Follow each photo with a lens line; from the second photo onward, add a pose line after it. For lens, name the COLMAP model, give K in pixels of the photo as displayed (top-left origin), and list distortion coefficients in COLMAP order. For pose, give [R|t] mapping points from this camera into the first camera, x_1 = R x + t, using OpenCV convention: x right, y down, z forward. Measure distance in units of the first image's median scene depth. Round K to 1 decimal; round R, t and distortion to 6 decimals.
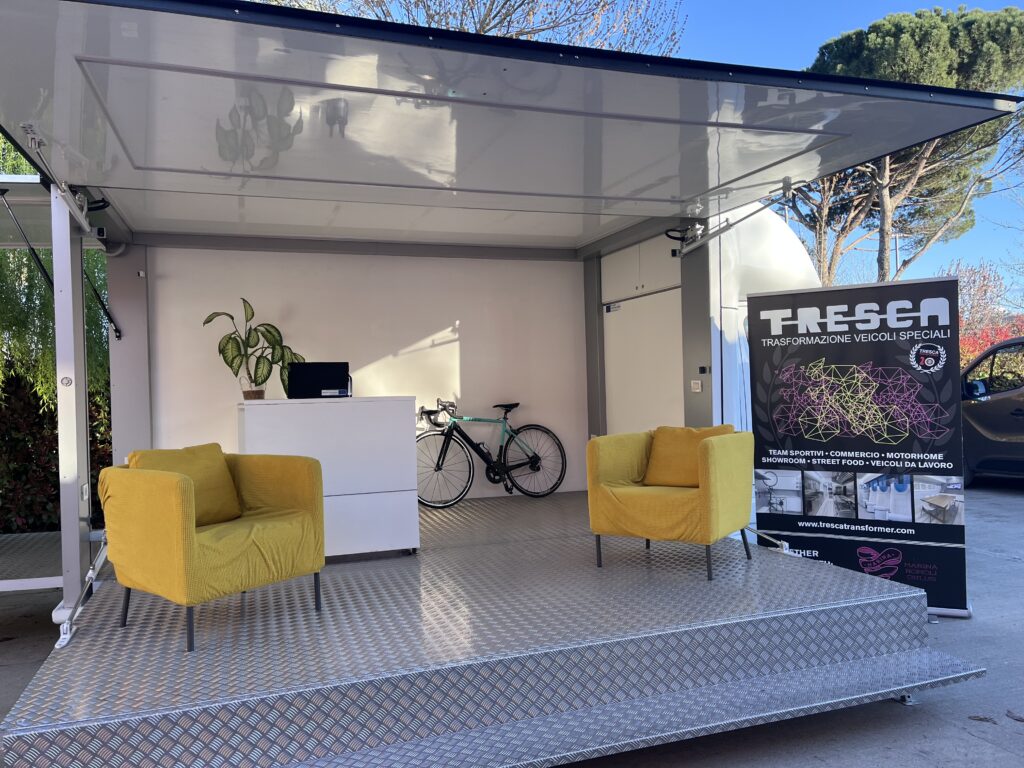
lens RADIAL K [[773.4, 0, 510.3], [0, 773.4, 388.8], [0, 0, 1]] dist [0.086241, -0.122995]
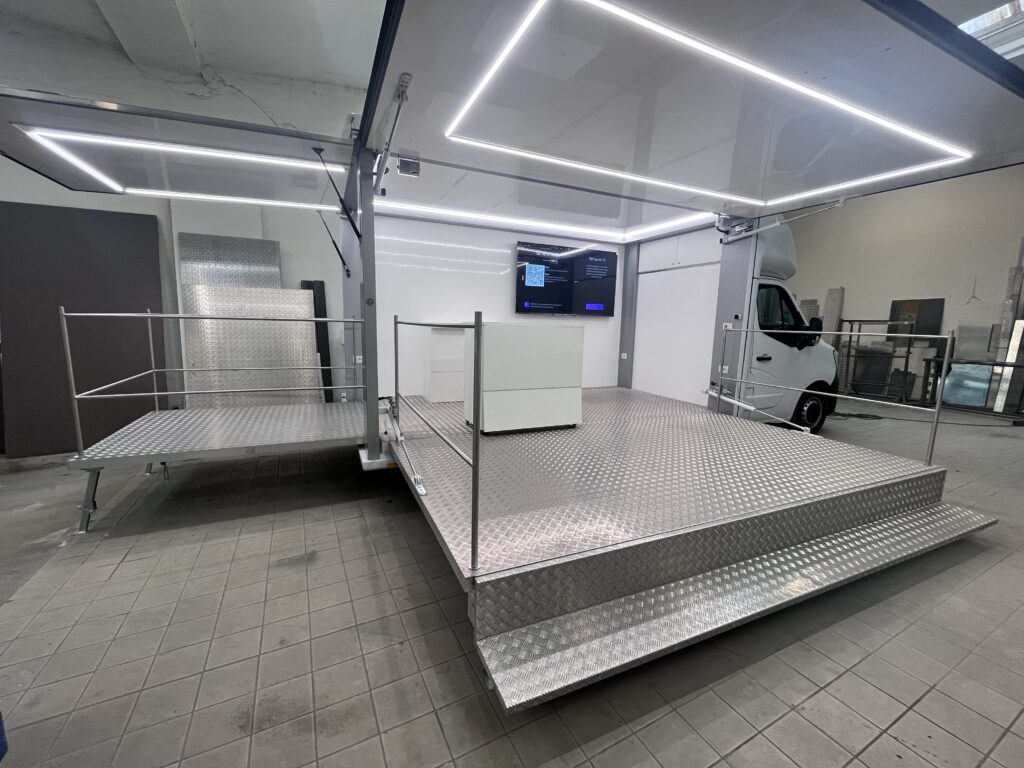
lens RADIAL K [[418.3, 0, 510.4], [0, 418.3, 383.6], [0, 0, 1]] dist [-0.001765, -0.000425]
pose [[0.994059, 0.032651, 0.103833, -0.330113], [-0.046595, 0.989771, 0.134844, 0.019355], [-0.098368, -0.138881, 0.985412, 0.189315]]
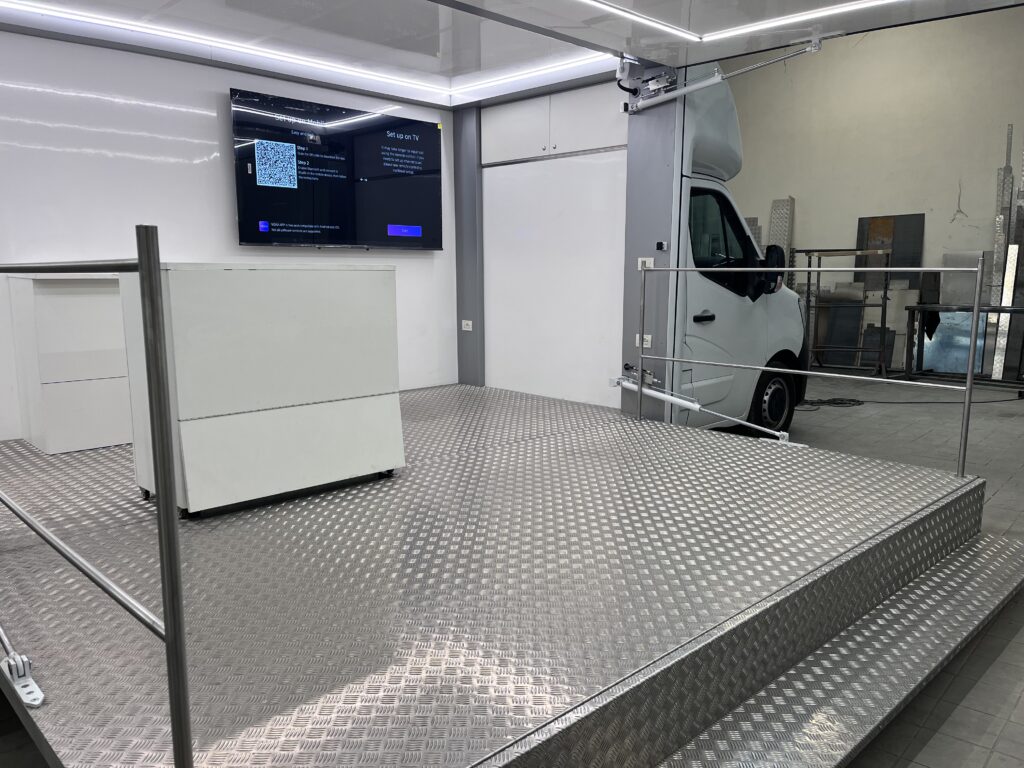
lens RADIAL K [[776.2, 0, 517.6], [0, 776.2, 392.7], [0, 0, 1]] dist [0.080793, -0.111585]
pose [[0.899966, -0.044037, 0.433731, -0.327644], [-0.019210, 0.989913, 0.140367, 0.022741], [-0.435537, -0.134657, 0.890042, 0.264921]]
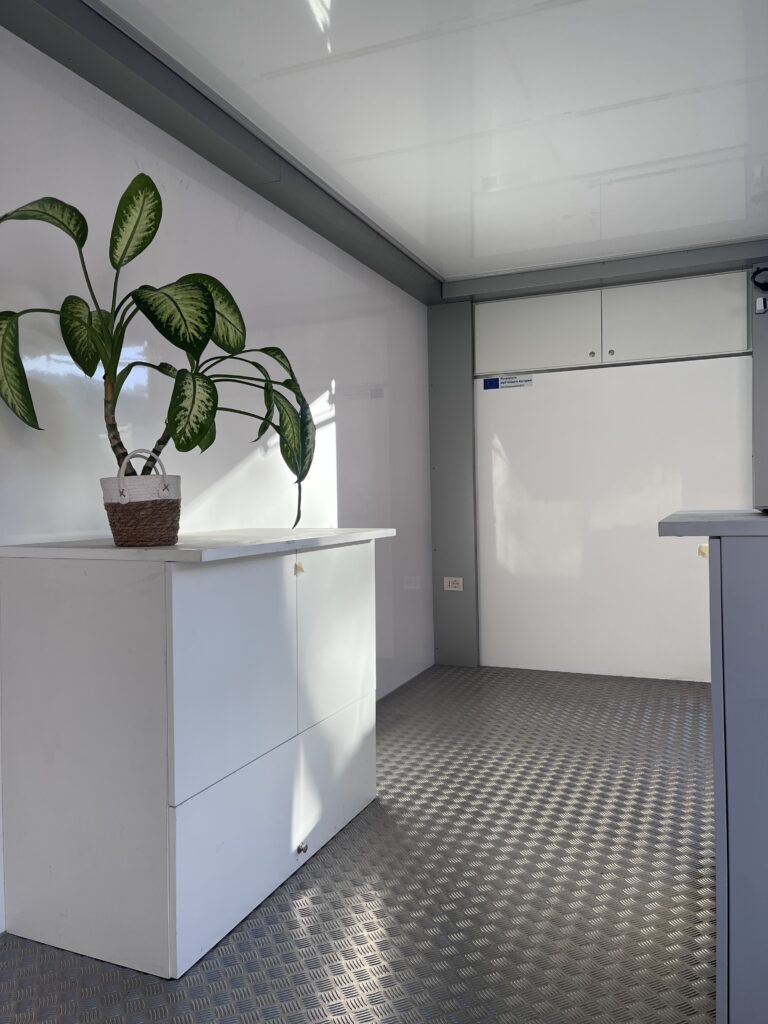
lens RADIAL K [[778.2, 0, 381.4], [0, 778.2, 510.4], [0, 0, 1]] dist [0.078025, -0.088992]
pose [[0.661960, -0.000058, 0.749539, -0.606142], [0.009843, 0.999914, -0.008615, 0.011994], [-0.749474, 0.013081, 0.661904, 0.897184]]
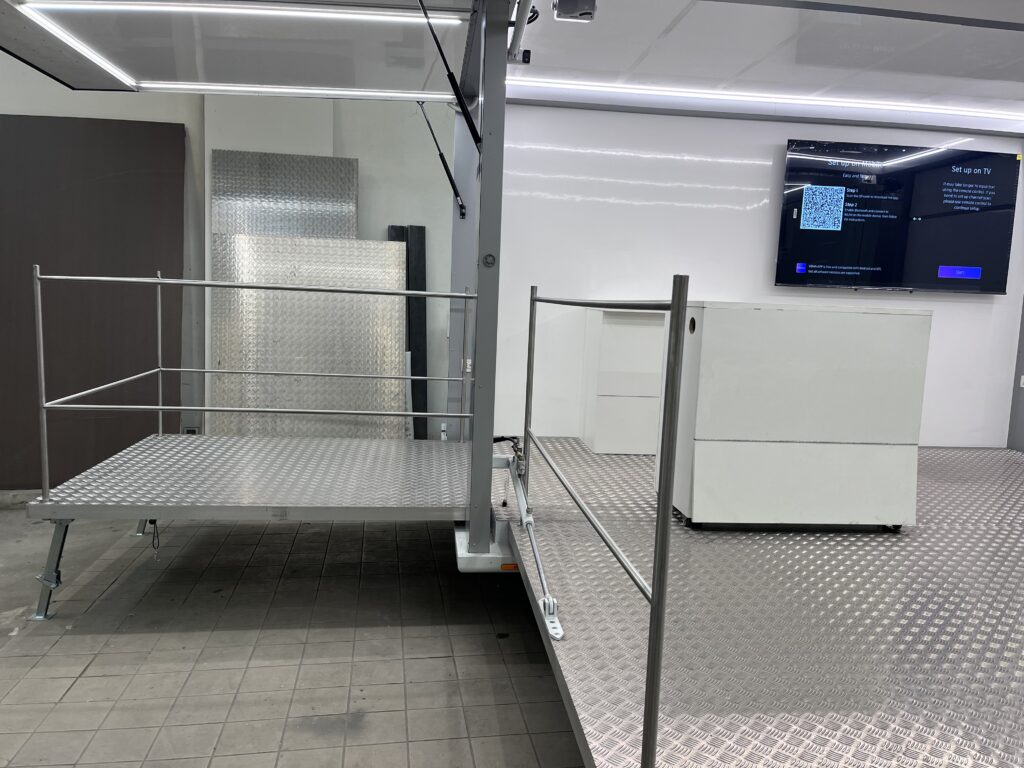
lens RADIAL K [[778.2, 0, 512.0], [0, 778.2, 388.6], [0, 0, 1]] dist [0.078025, -0.088992]
pose [[0.974866, 0.087320, -0.204968, -0.320682], [-0.064373, 0.991152, 0.116079, 0.020831], [0.213290, -0.099967, 0.971861, 0.221589]]
